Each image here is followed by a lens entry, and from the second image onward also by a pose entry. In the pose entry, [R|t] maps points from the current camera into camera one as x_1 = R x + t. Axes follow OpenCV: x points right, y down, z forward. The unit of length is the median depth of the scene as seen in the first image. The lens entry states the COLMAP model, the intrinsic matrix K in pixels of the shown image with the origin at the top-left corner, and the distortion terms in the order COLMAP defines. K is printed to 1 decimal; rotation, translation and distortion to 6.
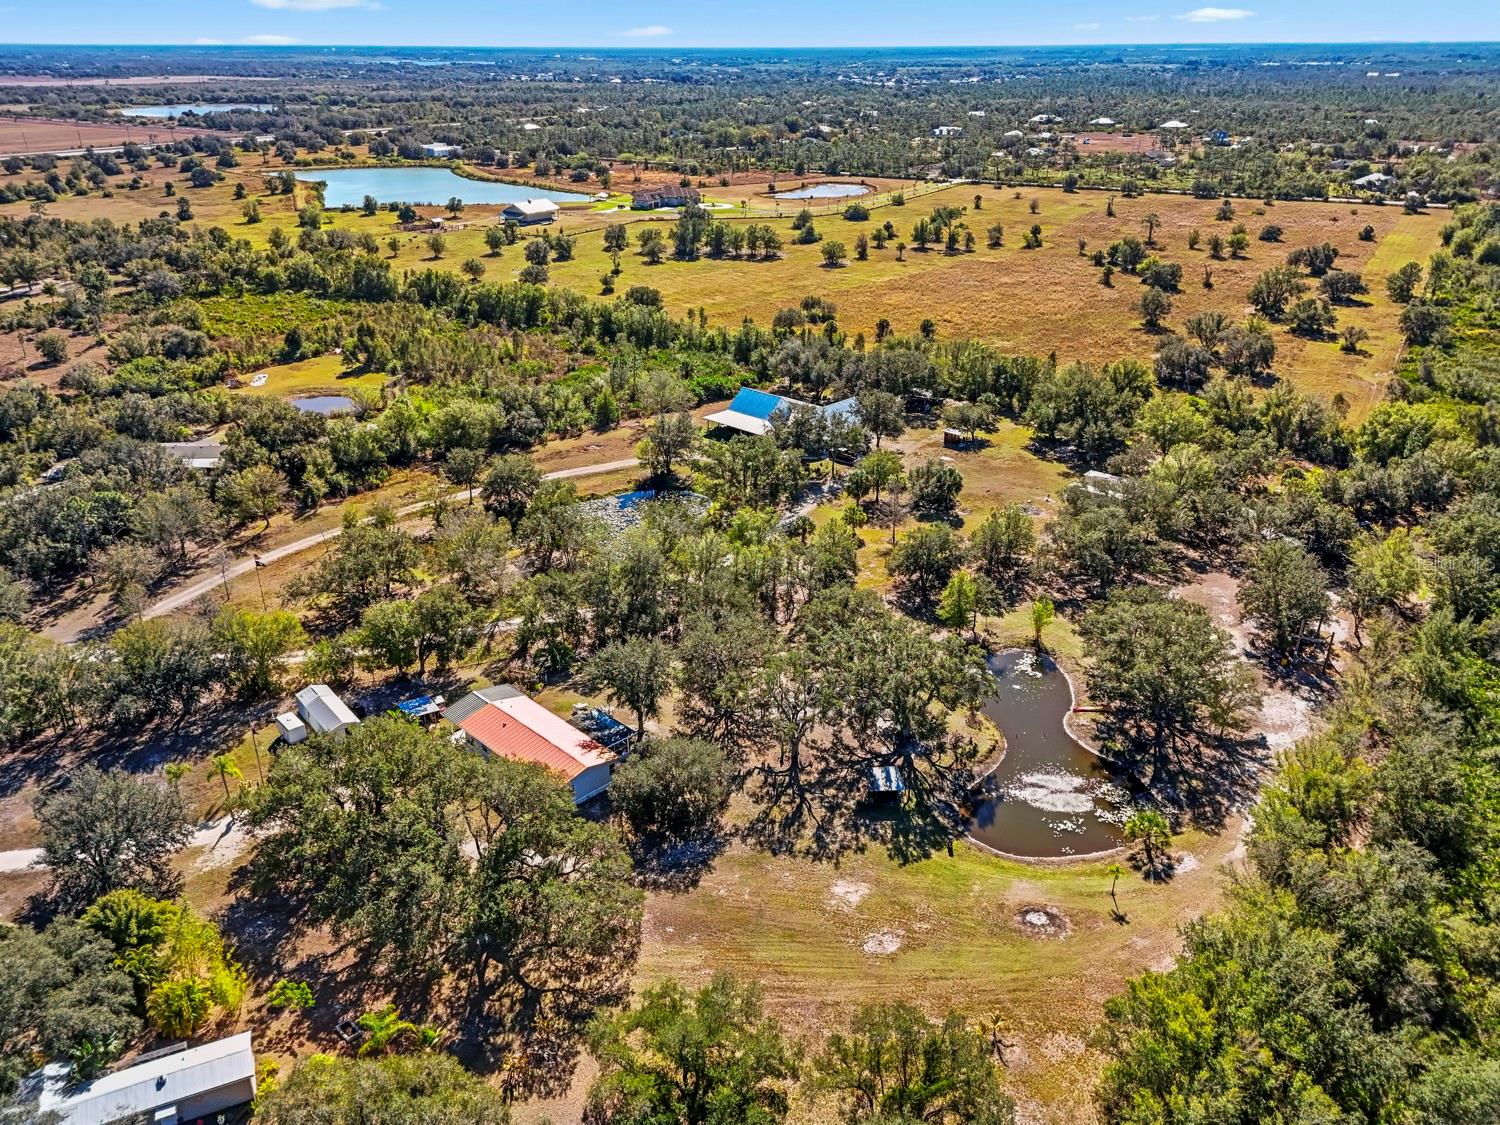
lens RADIAL K [[1071.5, 0, 750.0], [0, 1071.5, 562.5], [0, 0, 1]] dist [0.004837, -0.002942]
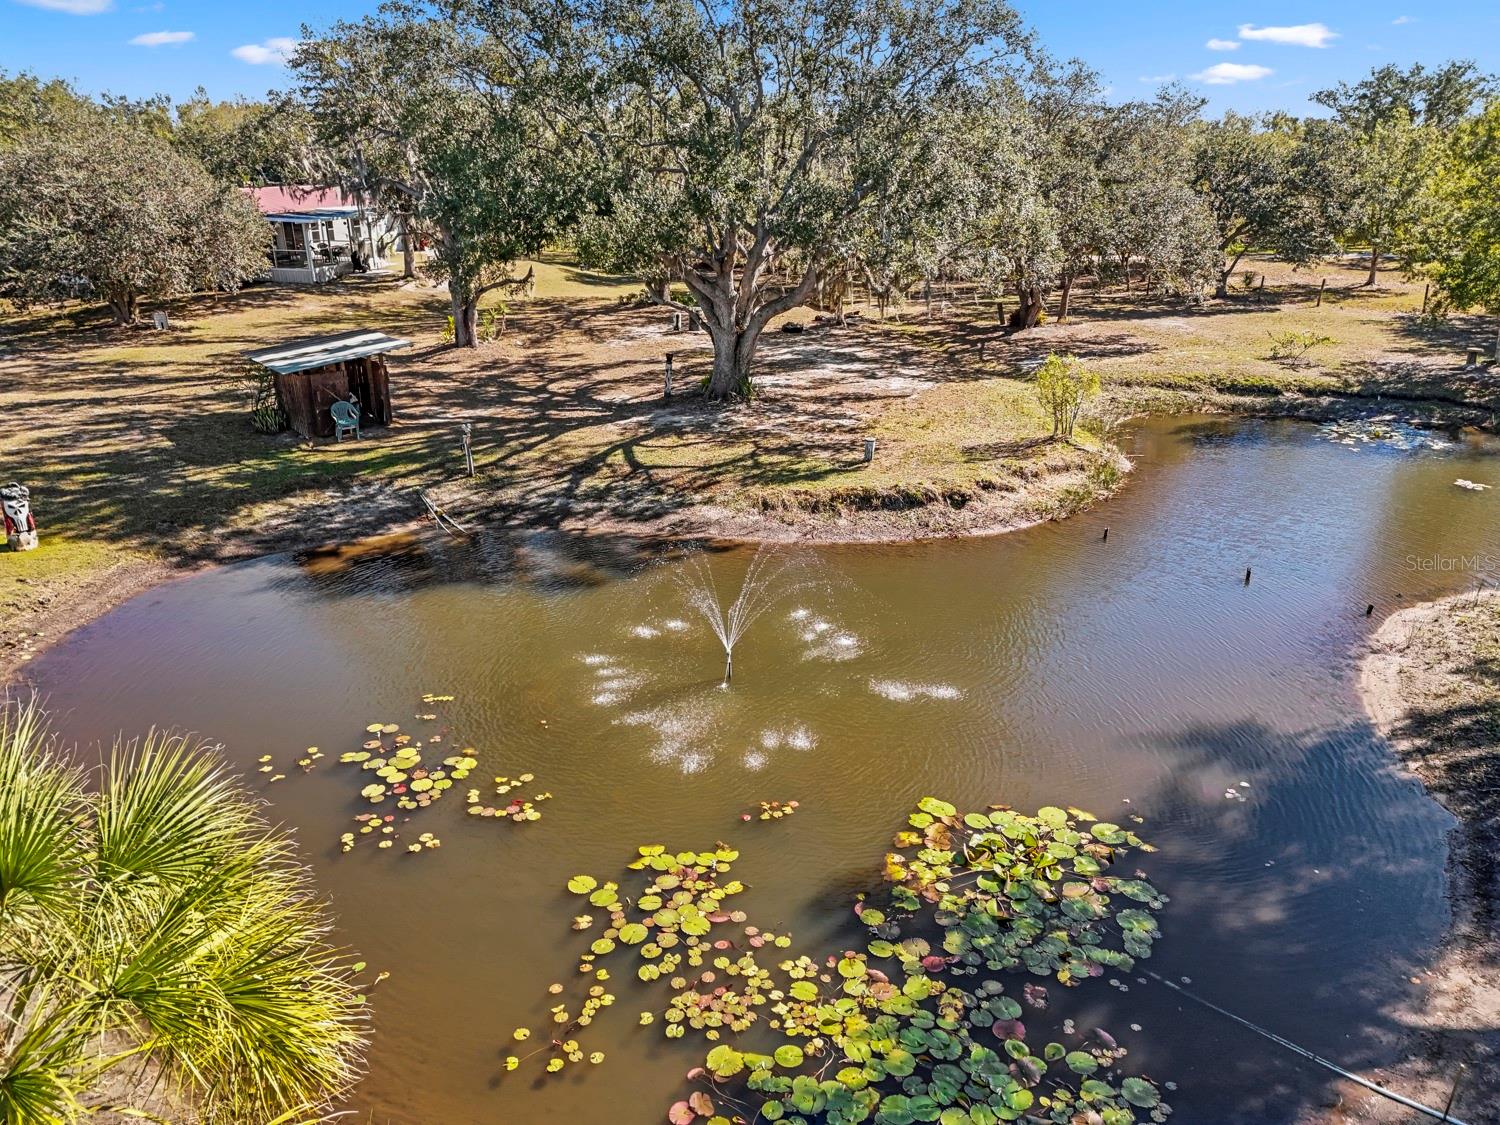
lens RADIAL K [[1127.6, 0, 750.0], [0, 1127.6, 562.5], [0, 0, 1]] dist [0.025331, -0.001413]
pose [[0.560303, 0.297090, -0.773174, 0.383782], [-0.342940, 0.932901, 0.109944, 0.171673], [0.753958, 0.203551, 0.624591, 0.849031]]
